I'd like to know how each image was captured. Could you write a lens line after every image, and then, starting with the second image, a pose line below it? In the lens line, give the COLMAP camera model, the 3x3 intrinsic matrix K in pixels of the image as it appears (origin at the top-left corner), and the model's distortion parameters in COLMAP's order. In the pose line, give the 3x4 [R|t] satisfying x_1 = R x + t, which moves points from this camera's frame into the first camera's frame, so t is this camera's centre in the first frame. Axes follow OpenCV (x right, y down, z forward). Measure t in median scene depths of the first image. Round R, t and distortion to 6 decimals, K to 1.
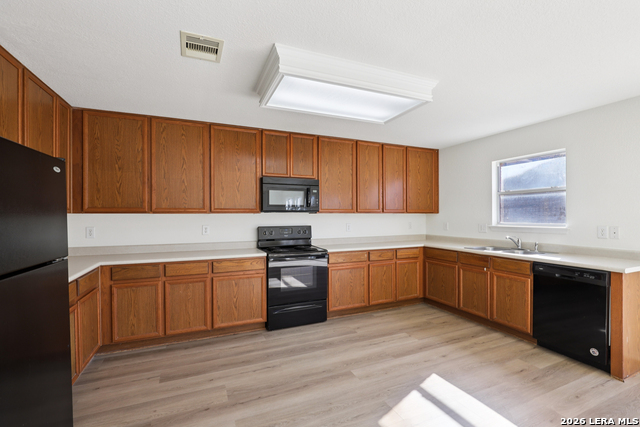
lens RADIAL K [[294.0, 0, 330.0], [0, 294.0, 215.1], [0, 0, 1]] dist [-0.016502, 0.002609]
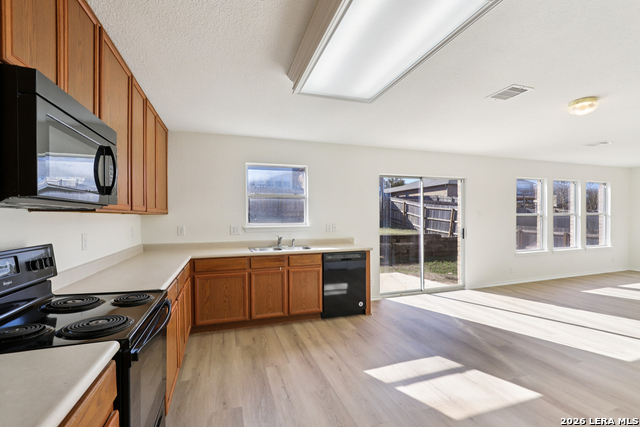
lens RADIAL K [[294.0, 0, 323.2], [0, 294.0, 218.1], [0, 0, 1]] dist [-0.016502, 0.002609]
pose [[0.101771, -0.005391, 0.994793, -0.506153], [0.002844, 0.999983, 0.005128, 0.001775], [-0.994804, 0.002307, 0.101784, 0.781133]]
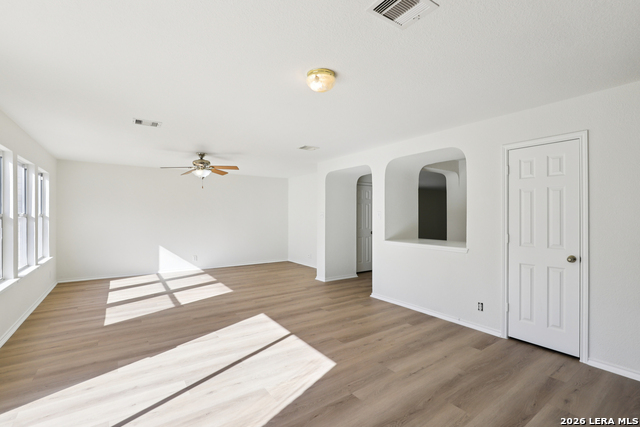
lens RADIAL K [[294.0, 0, 324.4], [0, 294.0, 214.9], [0, 0, 1]] dist [-0.016502, 0.002609]
pose [[-0.981939, 0.006286, -0.189091, 0.551496], [0.006146, 0.999980, 0.001330, -0.004292], [0.189096, 0.000144, -0.981959, 0.790036]]
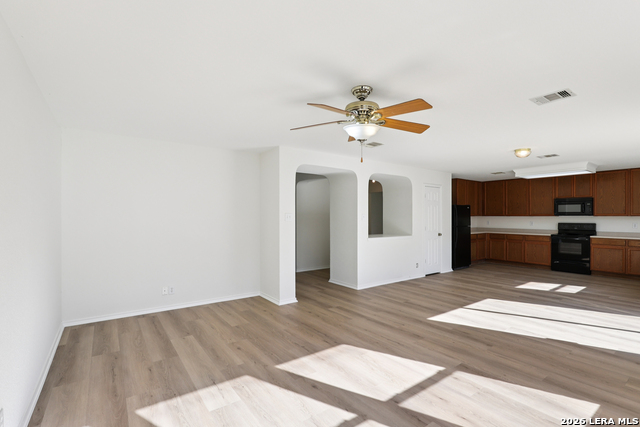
lens RADIAL K [[294.0, 0, 324.5], [0, 294.0, 214.7], [0, 0, 1]] dist [-0.016502, 0.002609]
pose [[0.199129, -0.003623, -0.979967, 1.641210], [0.000223, 0.999993, -0.003652, -0.009781], [0.979973, 0.000509, 0.199129, -1.135956]]
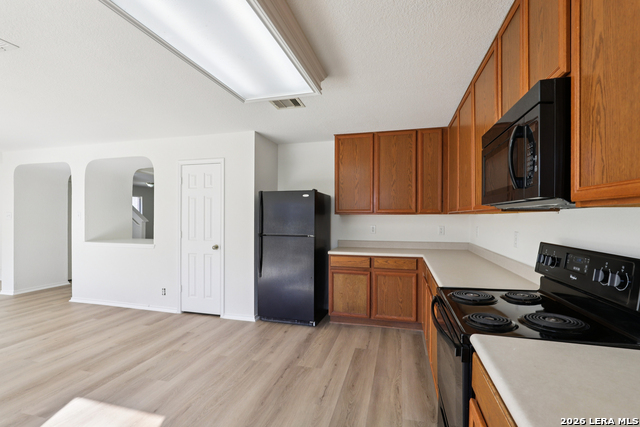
lens RADIAL K [[294.0, 0, 322.7], [0, 294.0, 220.5], [0, 0, 1]] dist [-0.016502, 0.002609]
pose [[-0.635310, 0.016194, -0.772087, 0.343779], [0.001215, 0.999800, 0.019971, -0.004521], [0.772256, 0.011750, -0.635203, 1.201074]]
